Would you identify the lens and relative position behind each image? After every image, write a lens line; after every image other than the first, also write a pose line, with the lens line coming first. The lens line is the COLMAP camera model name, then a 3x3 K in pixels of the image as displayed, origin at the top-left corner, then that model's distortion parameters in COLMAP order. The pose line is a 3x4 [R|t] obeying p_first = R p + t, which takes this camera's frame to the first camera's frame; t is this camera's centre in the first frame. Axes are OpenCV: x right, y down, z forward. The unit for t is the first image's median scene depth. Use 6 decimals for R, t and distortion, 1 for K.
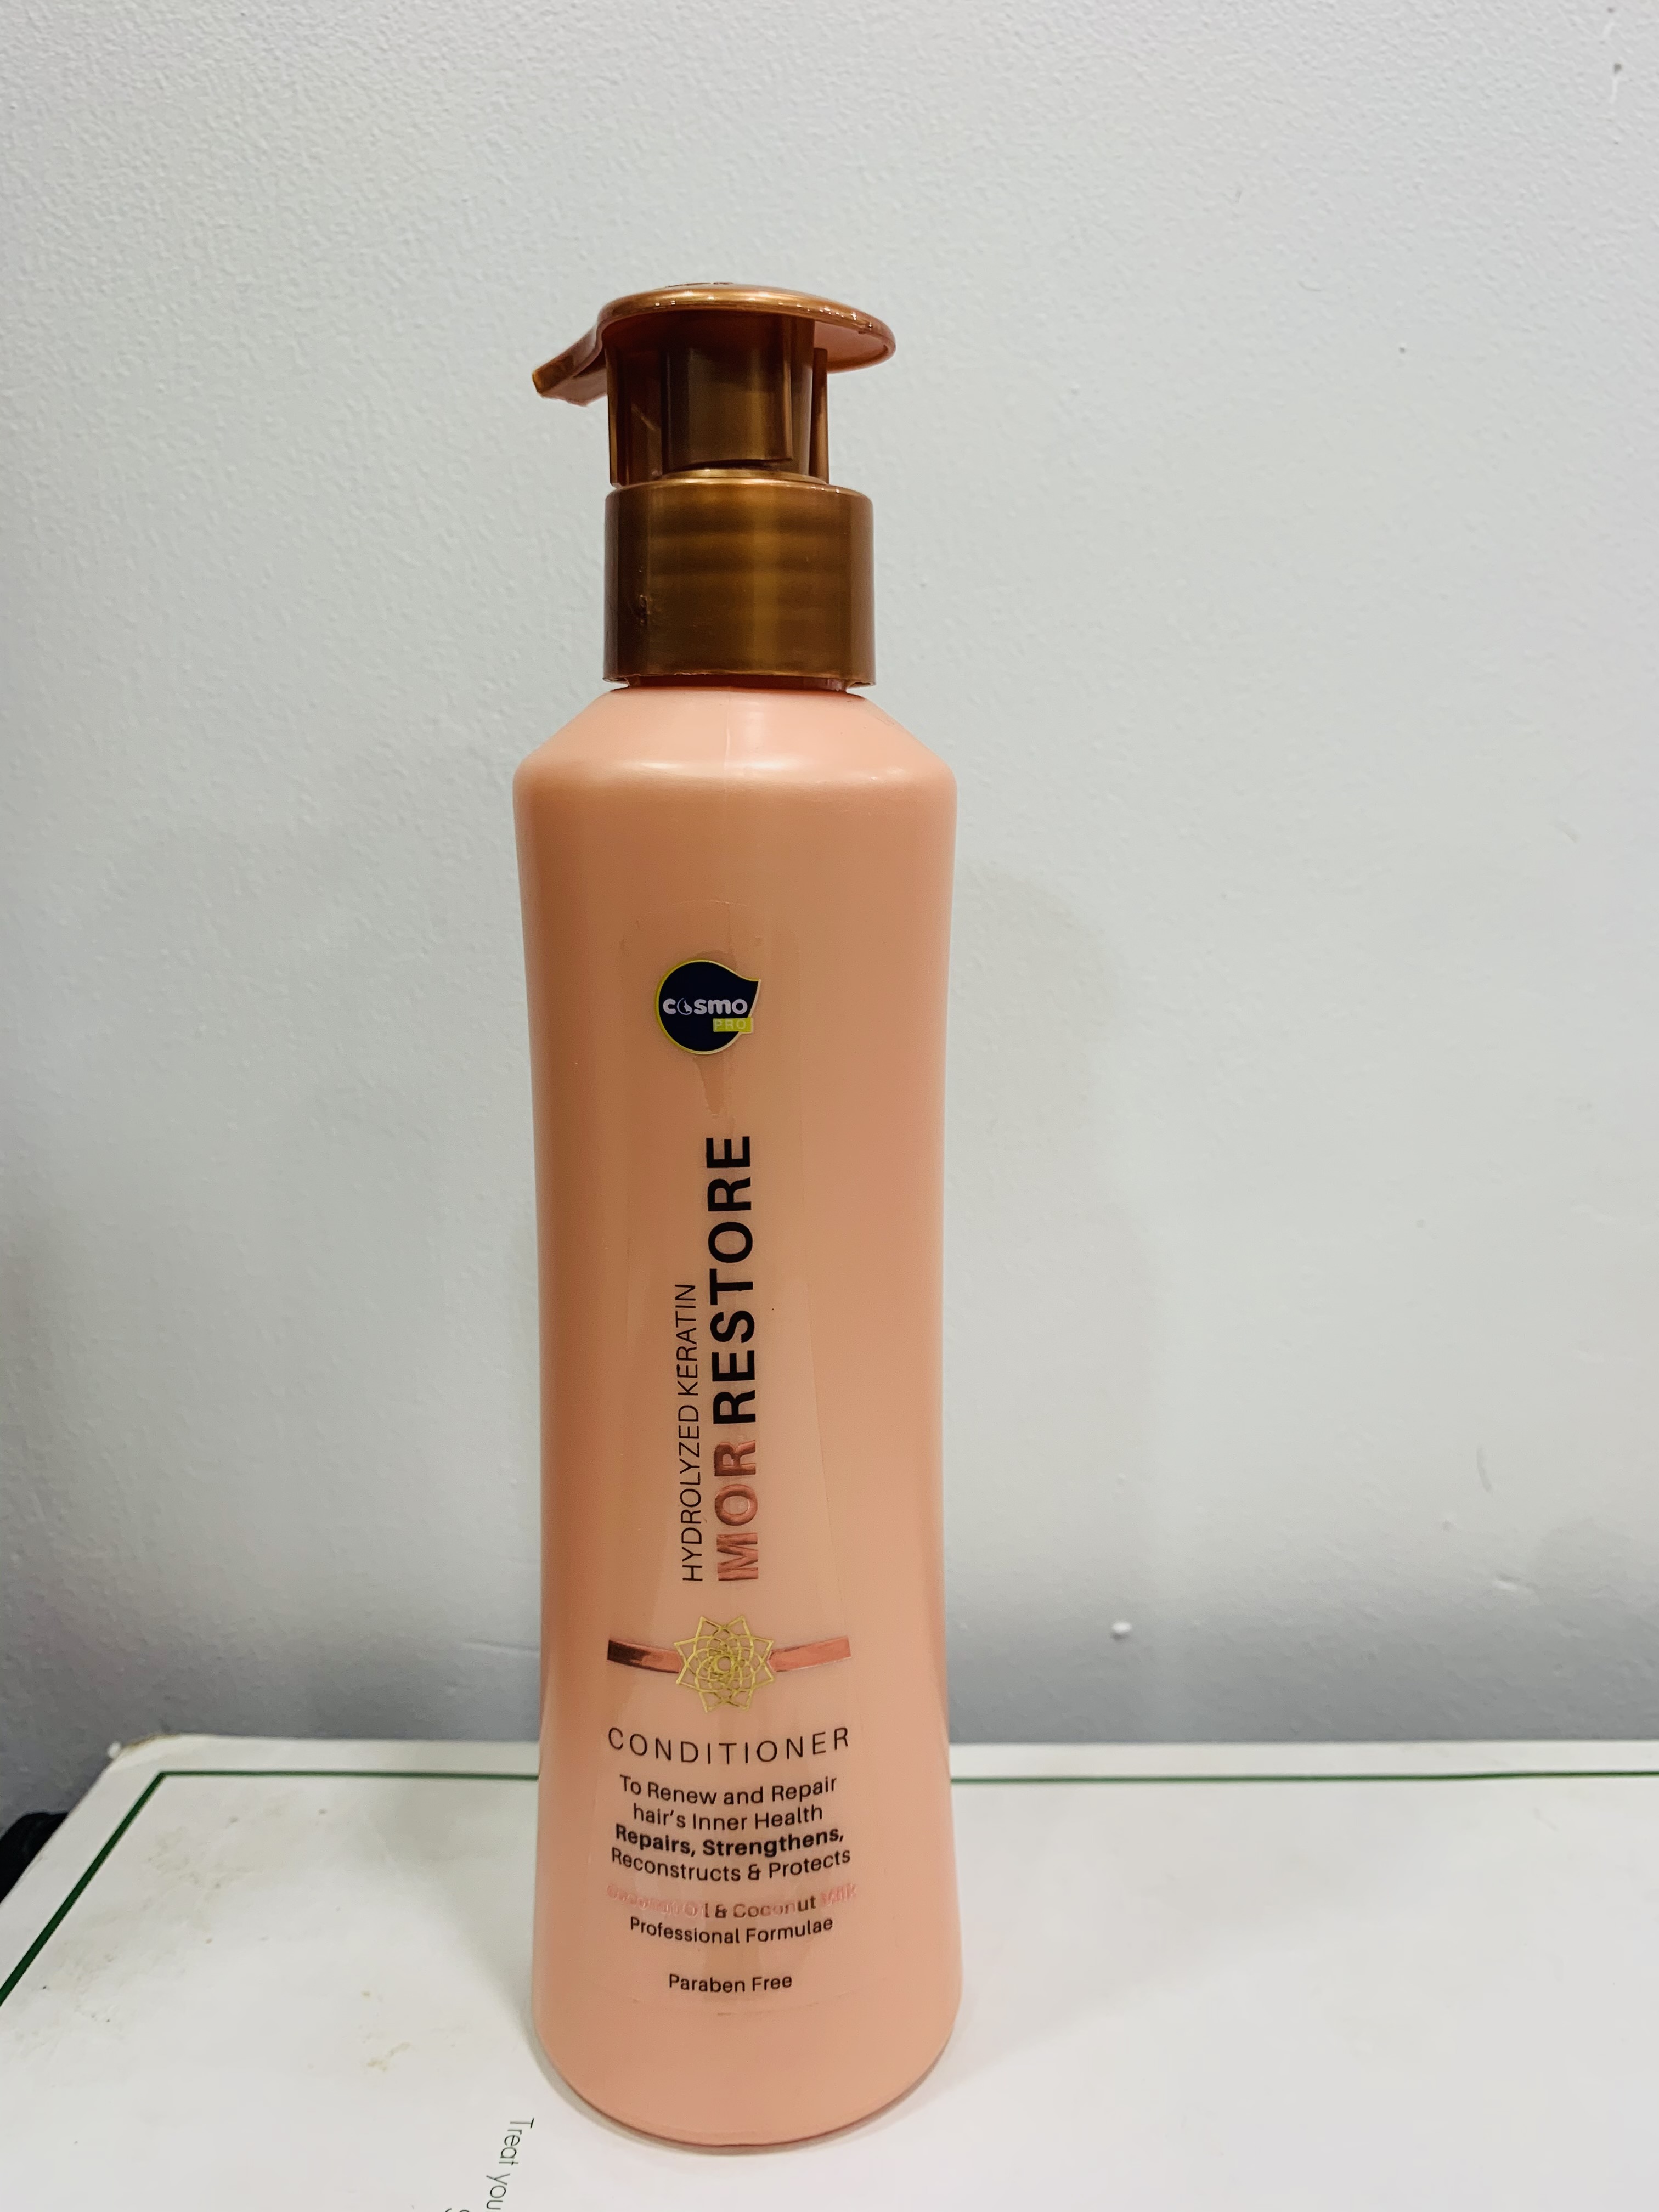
lens RADIAL K [[1747.7, 0, 828.1], [0, 1747.7, 1071.8], [0, 0, 1]] dist [-0.016847, 0.008583]
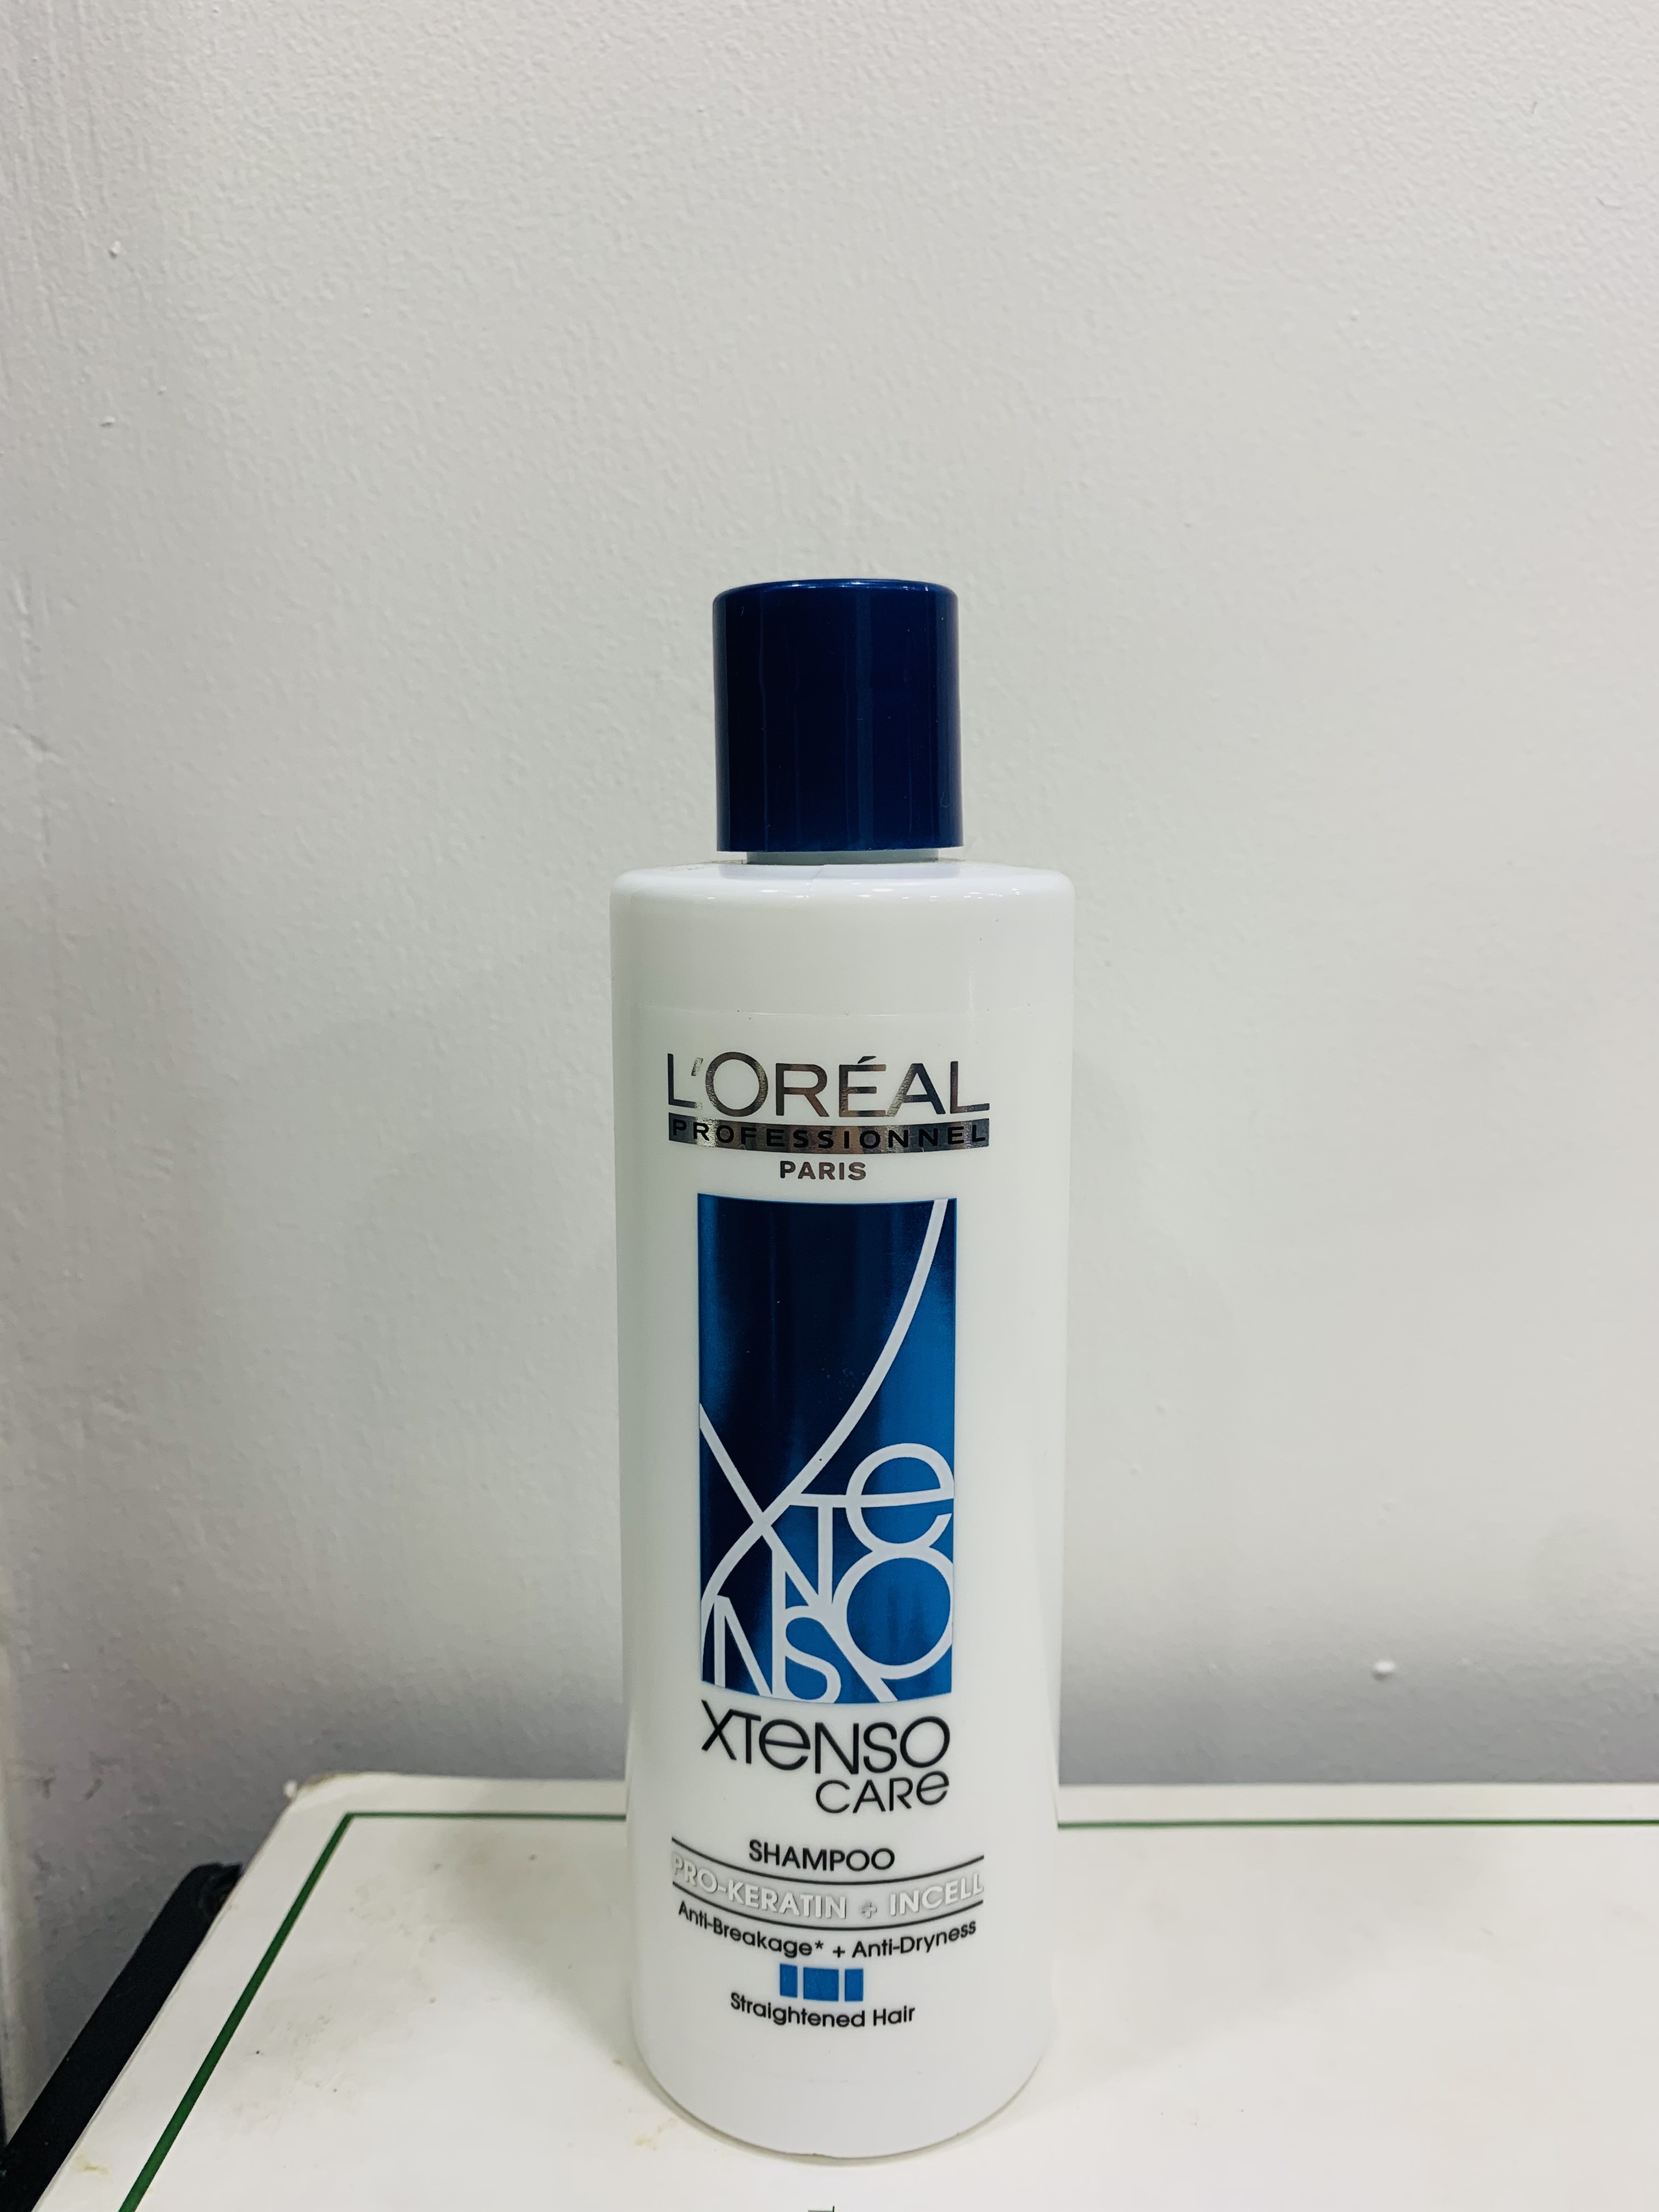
lens RADIAL K [[1747.7, 0, 828.1], [0, 1747.7, 1071.8], [0, 0, 1]] dist [-0.016847, 0.008583]
pose [[0.999998, 0.000614, -0.001738, -0.136604], [-0.000664, 0.999566, -0.029451, 0.037907], [0.001719, 0.029452, 0.999565, 0.086915]]
